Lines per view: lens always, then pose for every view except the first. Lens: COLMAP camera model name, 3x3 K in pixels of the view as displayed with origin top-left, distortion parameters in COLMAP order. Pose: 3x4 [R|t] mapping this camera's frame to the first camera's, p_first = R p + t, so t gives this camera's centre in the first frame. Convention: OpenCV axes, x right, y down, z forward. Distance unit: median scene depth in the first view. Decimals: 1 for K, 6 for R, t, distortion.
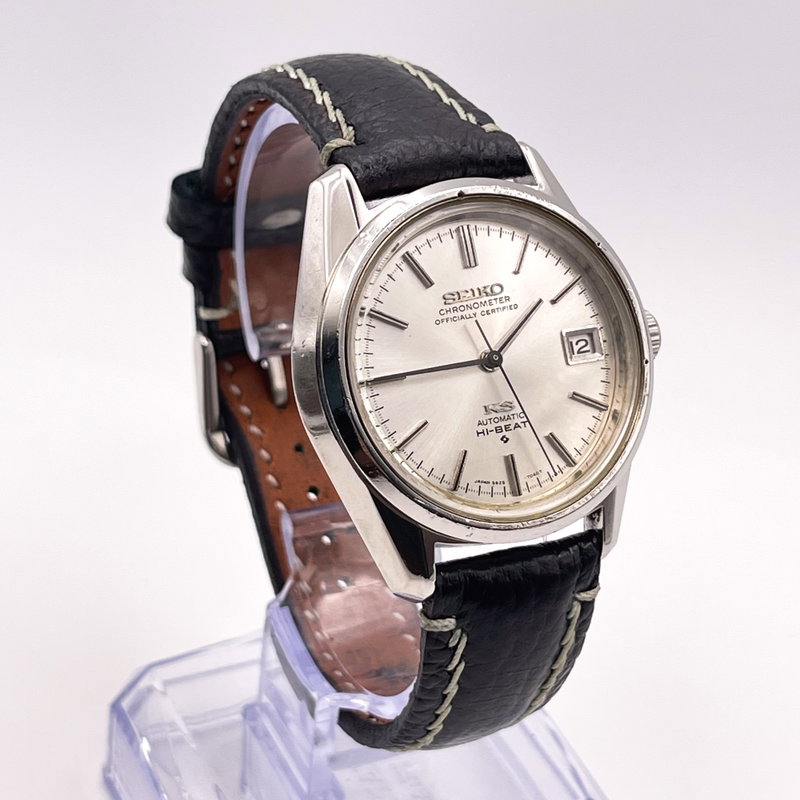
lens RADIAL K [[2197.5, 0, 399.5], [0, 2197.5, 399.6], [0, 0, 1]] dist [-0.277400, 0.000000]
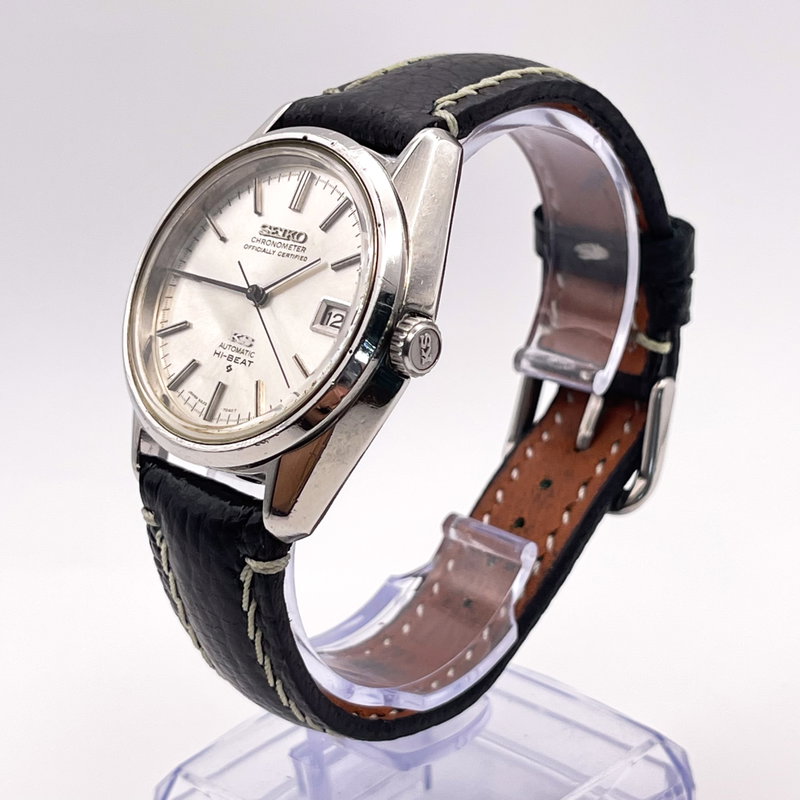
lens RADIAL K [[2197.5, 0, 401.1], [0, 2197.5, 400.4], [0, 0, 1]] dist [-0.277400, 0.000000]
pose [[0.331391, 0.257399, -0.907704, 0.983188], [-0.413143, 0.904516, 0.105662, -0.106989], [0.848229, 0.339996, 0.406091, 0.648014]]
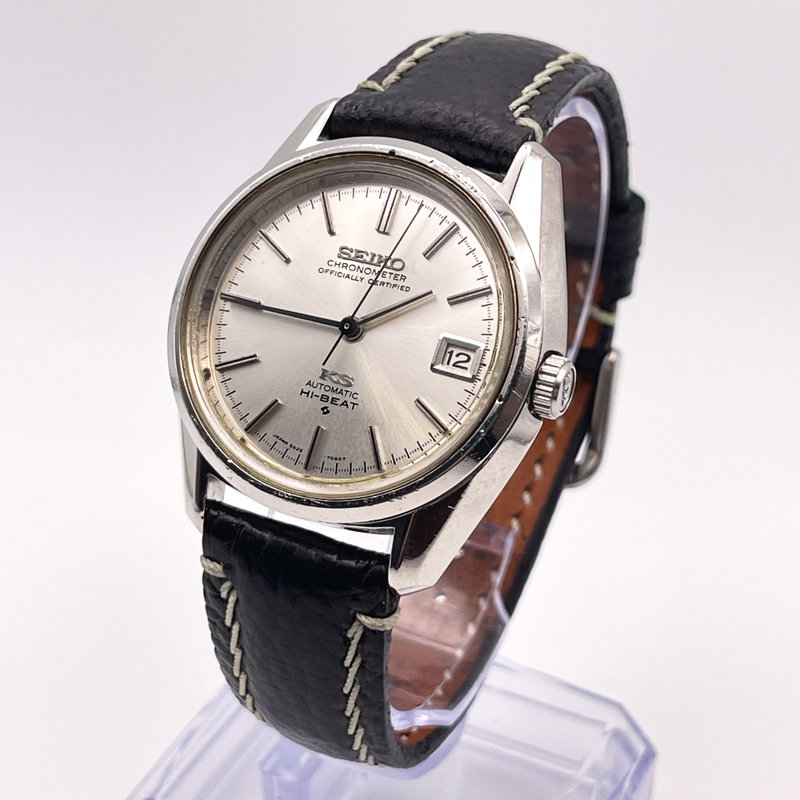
lens RADIAL K [[2197.5, 0, 398.3], [0, 2197.5, 375.6], [0, 0, 1]] dist [-0.277400, 0.000000]
pose [[0.642535, 0.329440, -0.691822, 0.693988], [-0.404902, 0.912489, 0.058464, -0.061209], [0.650541, 0.242555, 0.719697, 0.340688]]
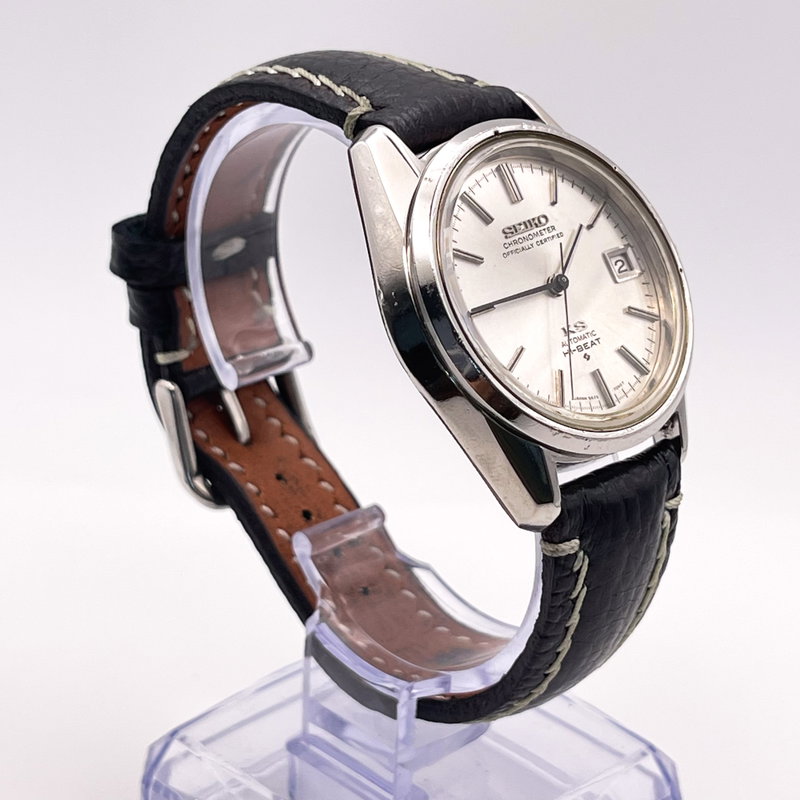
lens RADIAL K [[2197.5, 0, 392.9], [0, 2197.5, 426.7], [0, 0, 1]] dist [-0.277400, 0.000000]
pose [[0.945906, -0.185227, 0.266370, -0.311387], [0.215054, 0.972693, -0.087292, 0.117716], [-0.242928, 0.139854, 0.959910, 0.041448]]
